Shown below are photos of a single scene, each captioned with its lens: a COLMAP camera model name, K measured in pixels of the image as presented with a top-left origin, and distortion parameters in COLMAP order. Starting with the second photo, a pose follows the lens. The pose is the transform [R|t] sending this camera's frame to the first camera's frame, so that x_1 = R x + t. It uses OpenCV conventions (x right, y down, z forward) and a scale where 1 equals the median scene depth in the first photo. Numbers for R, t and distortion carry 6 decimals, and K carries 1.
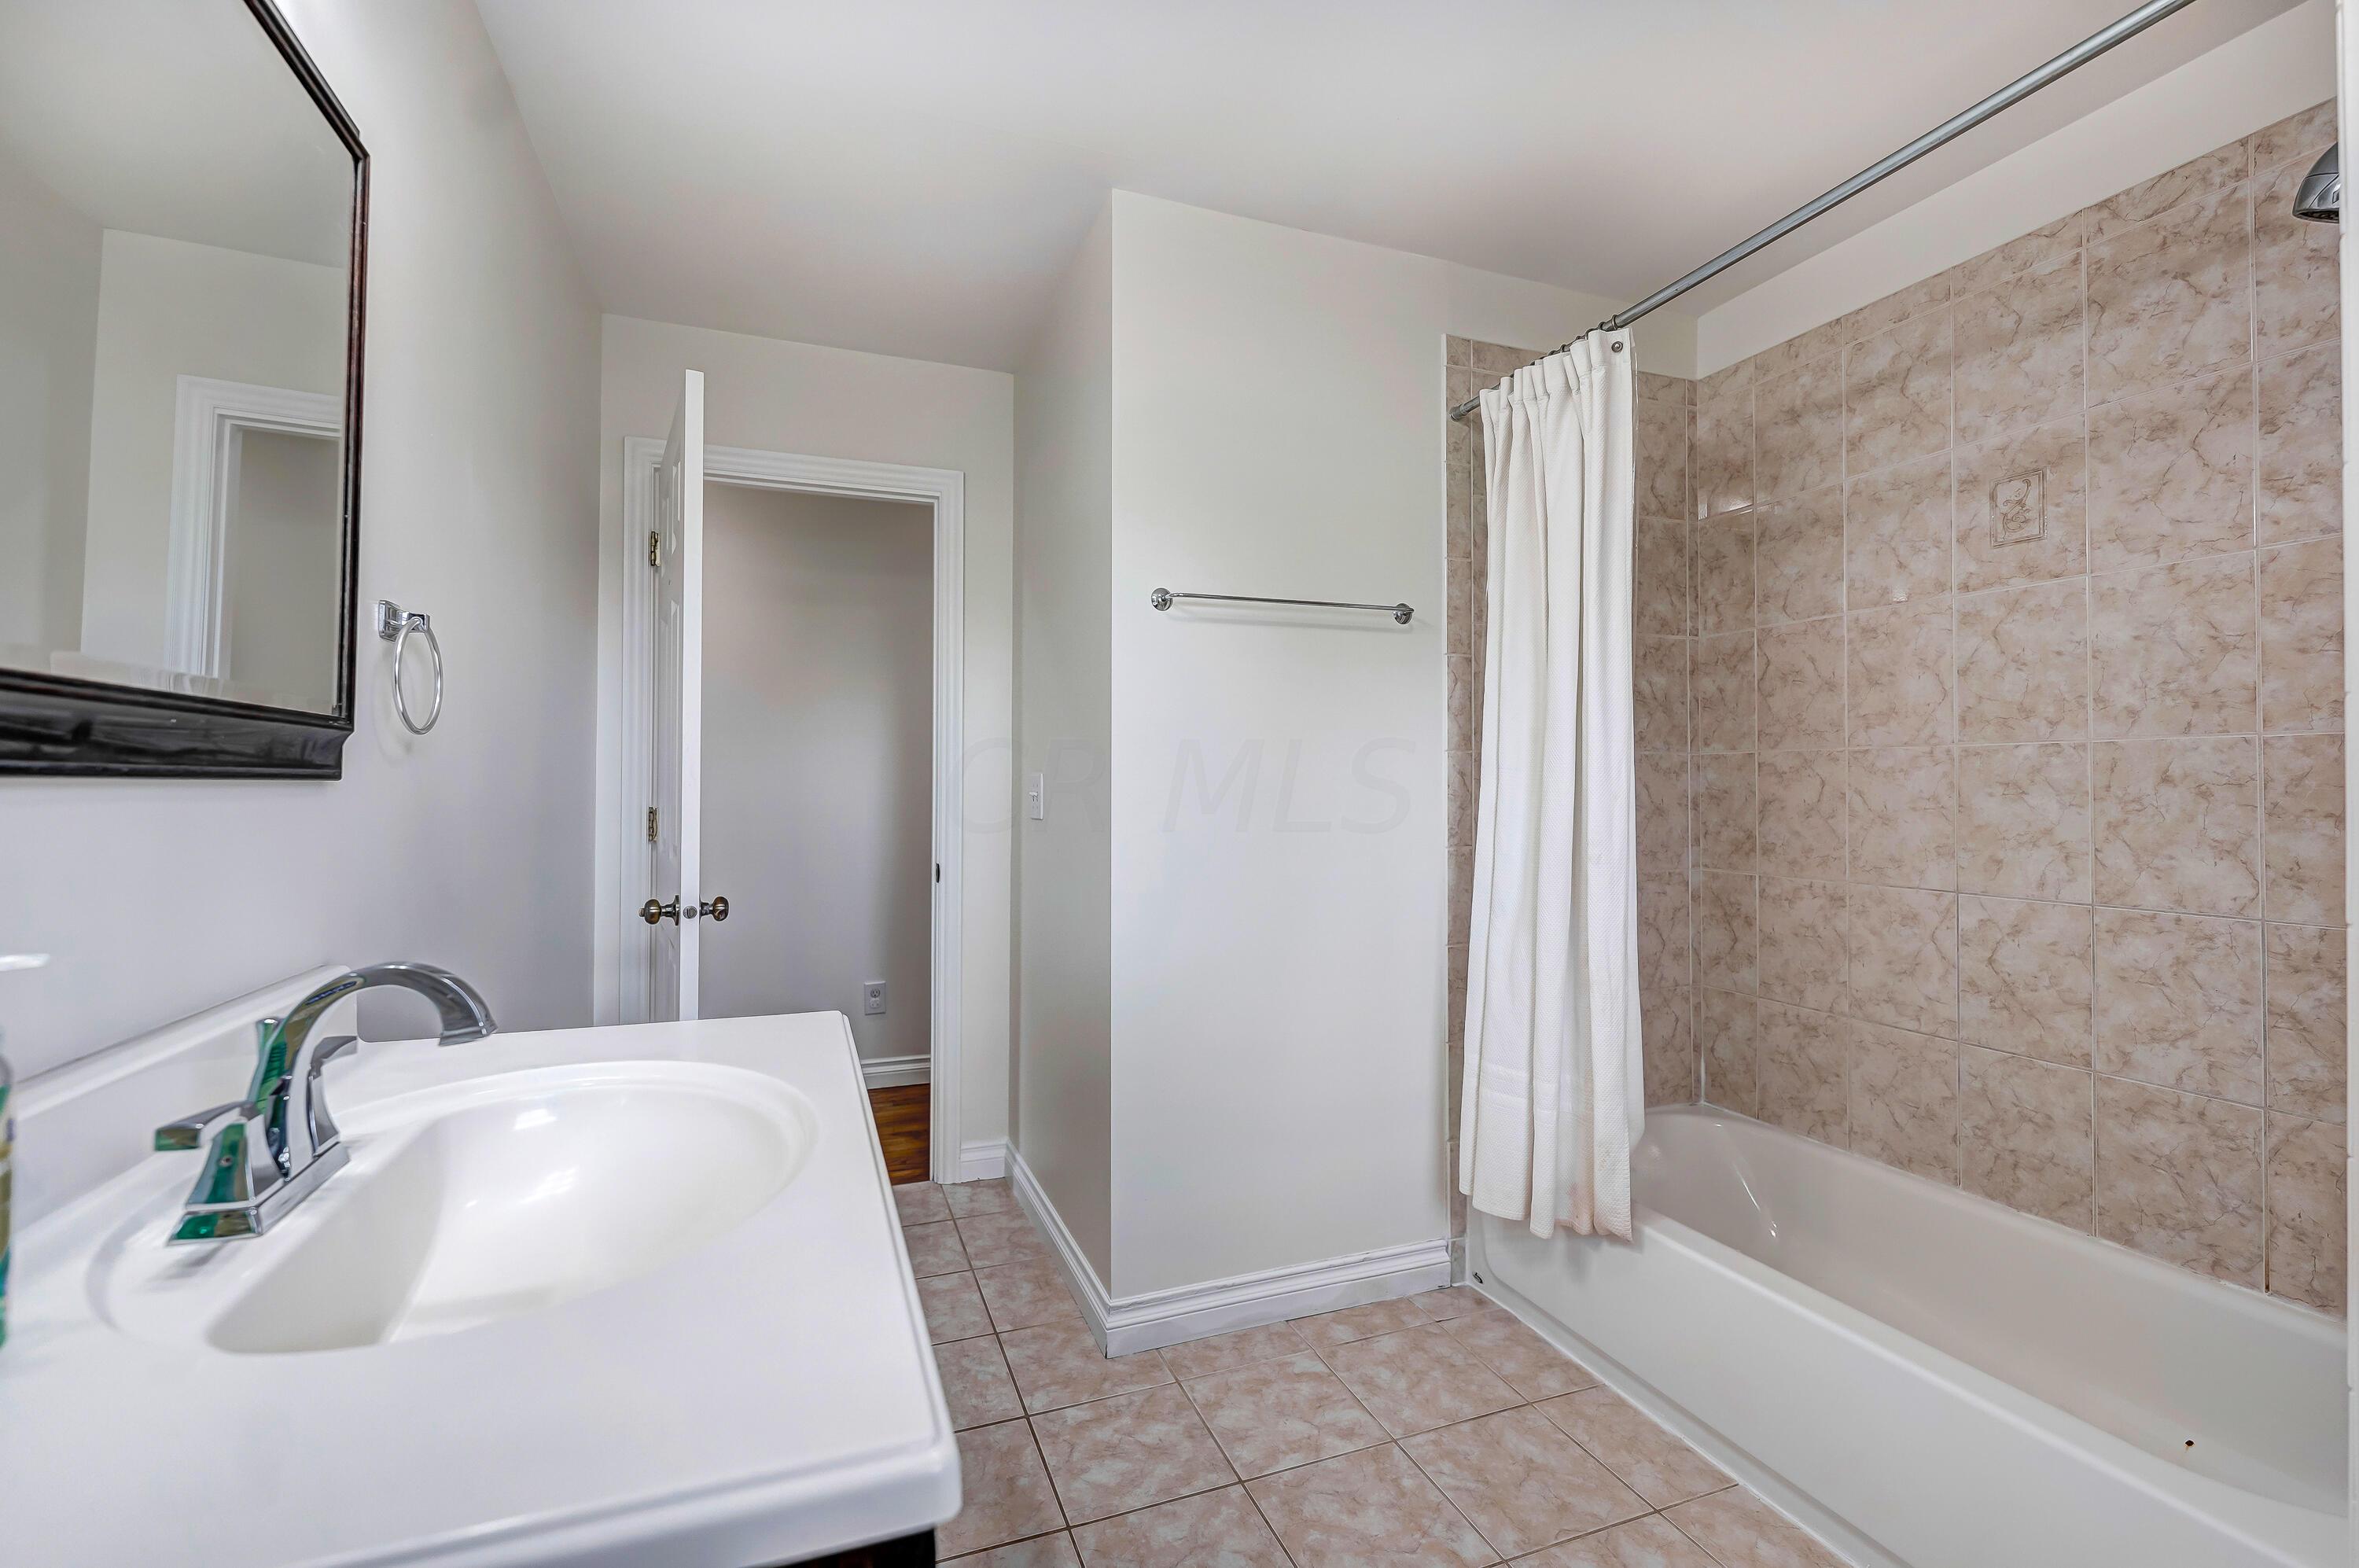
lens RADIAL K [[1021.2, 0, 1178.9], [0, 1021.2, 757.3], [0, 0, 1]] dist [-0.002452, -0.000322]
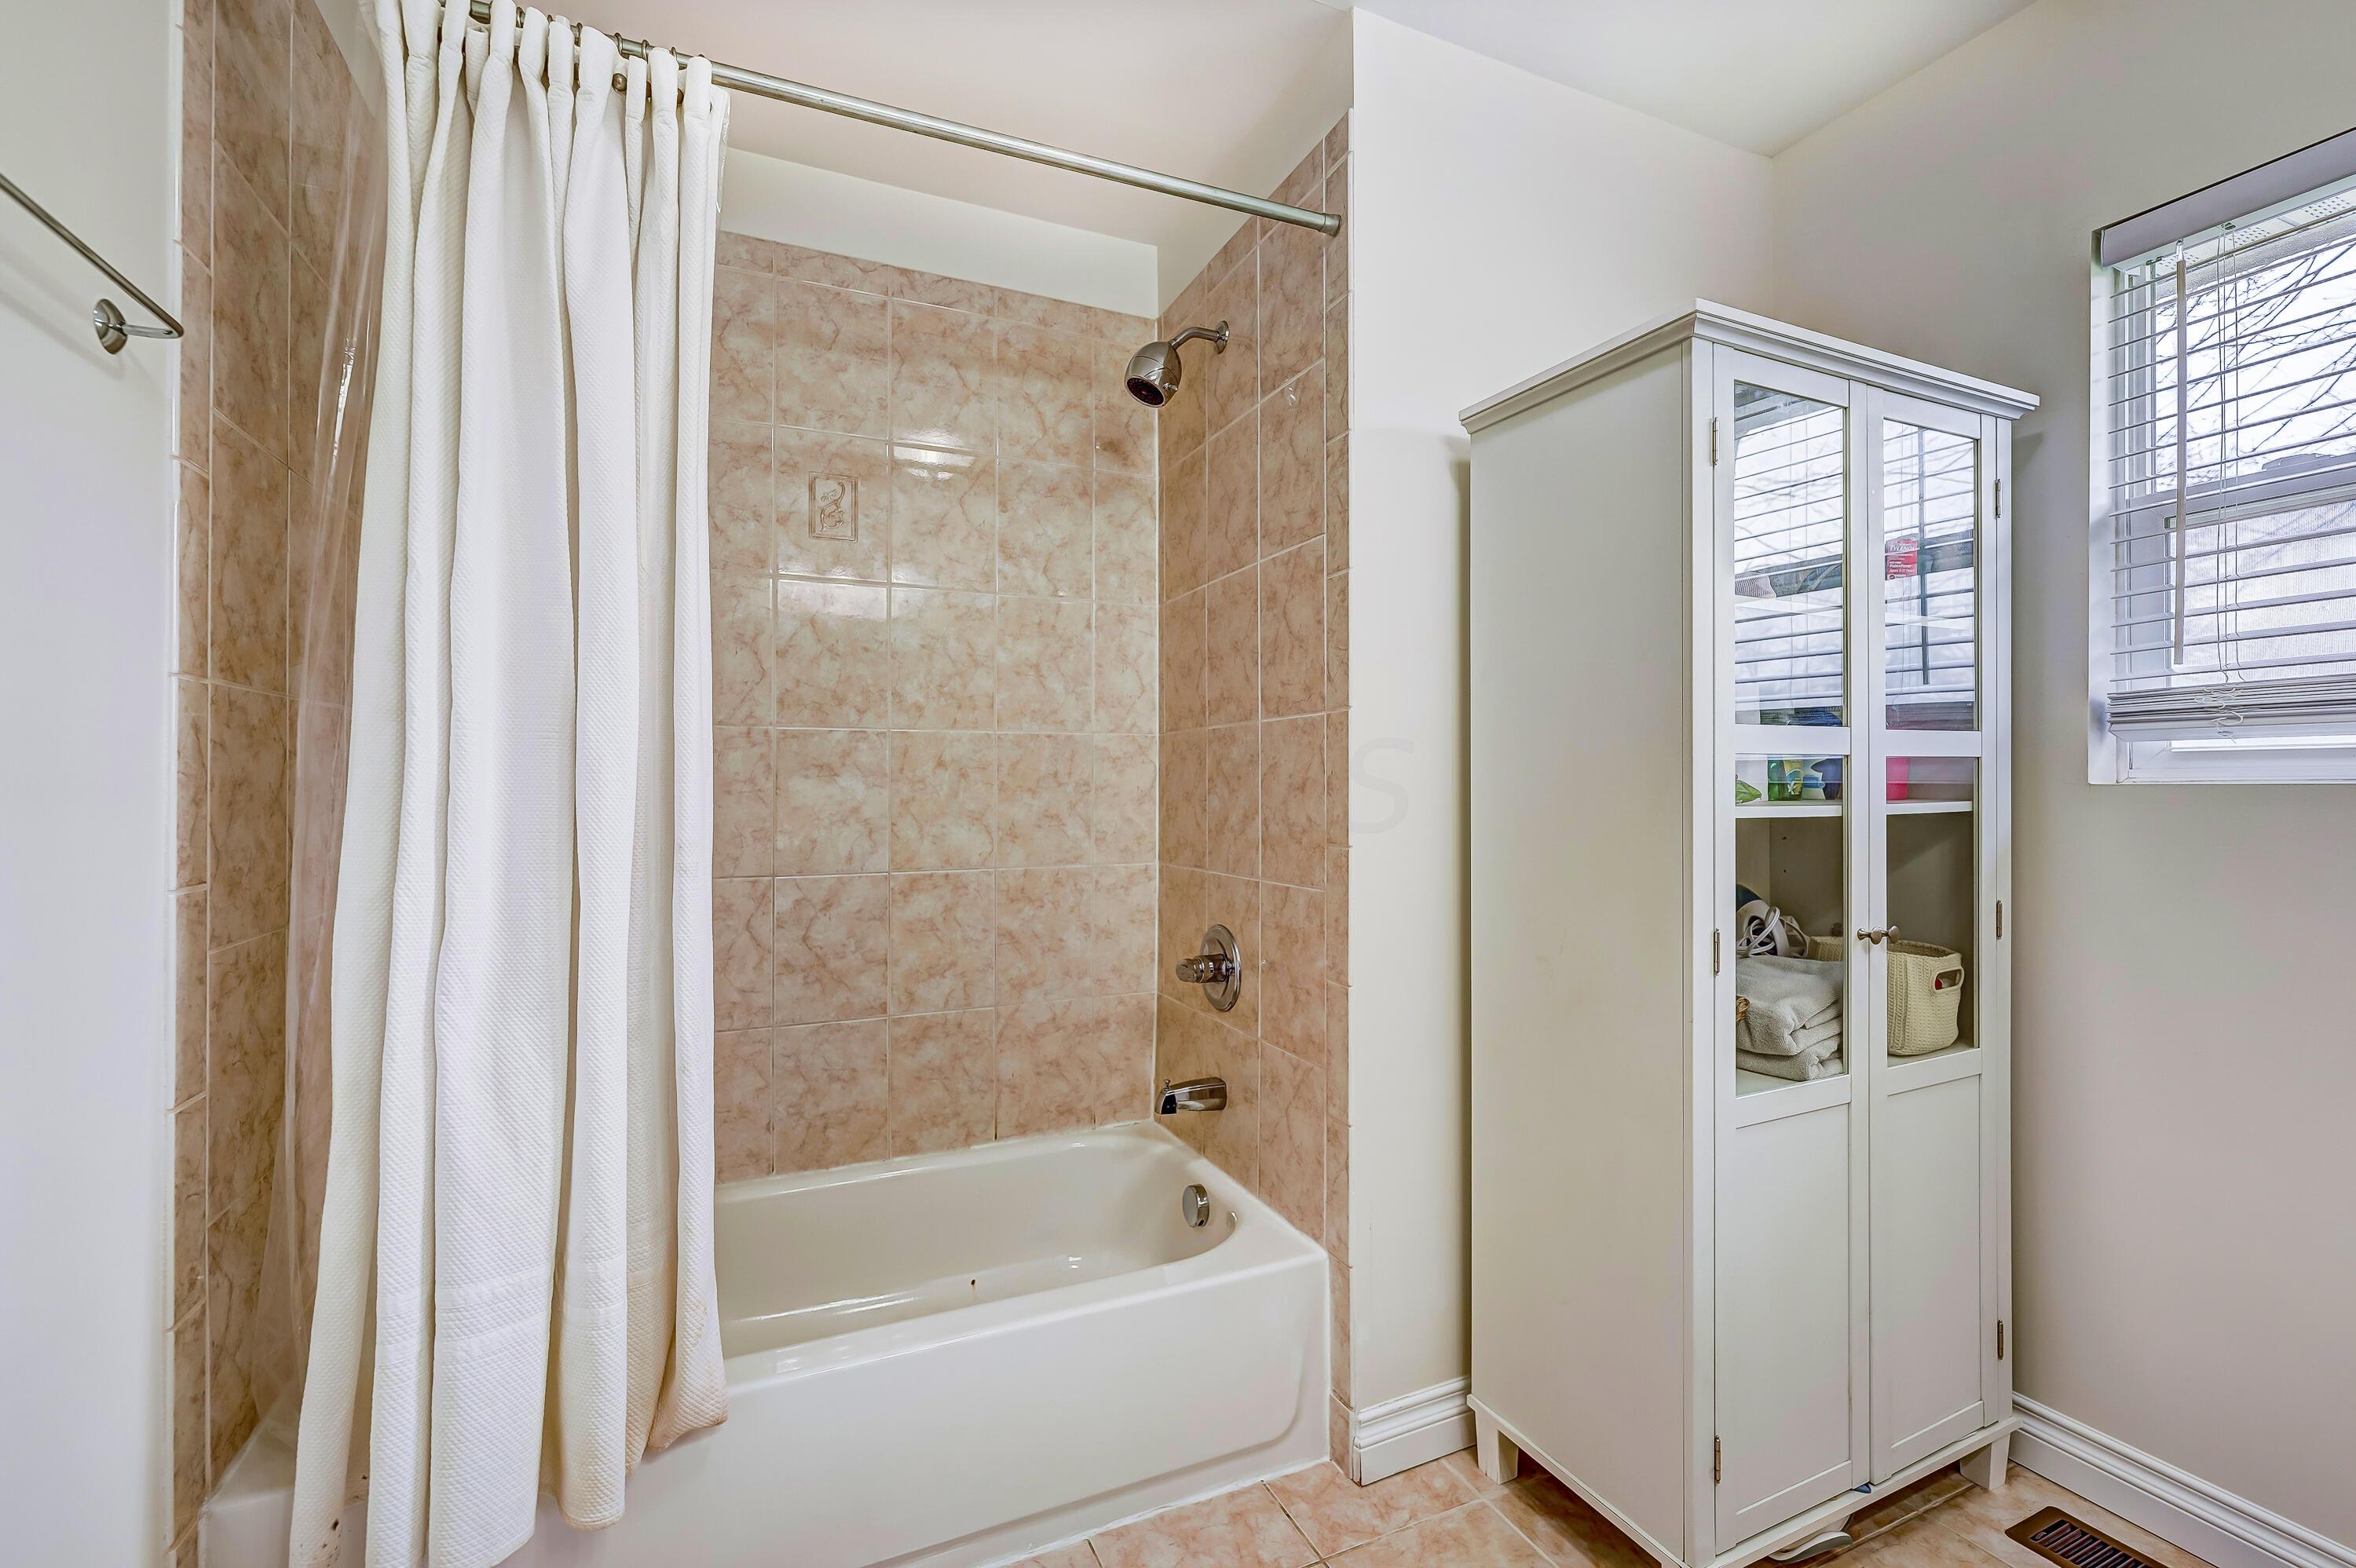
lens RADIAL K [[1019.8, 0, 1177.4], [0, 1019.8, 757.3], [0, 0, 1]] dist [-0.002452, -0.000322]
pose [[-0.066235, 0.012215, 0.997729, -0.273593], [-0.032178, 0.999379, -0.014372, 0.021170], [-0.997285, -0.033057, -0.065801, 0.746904]]
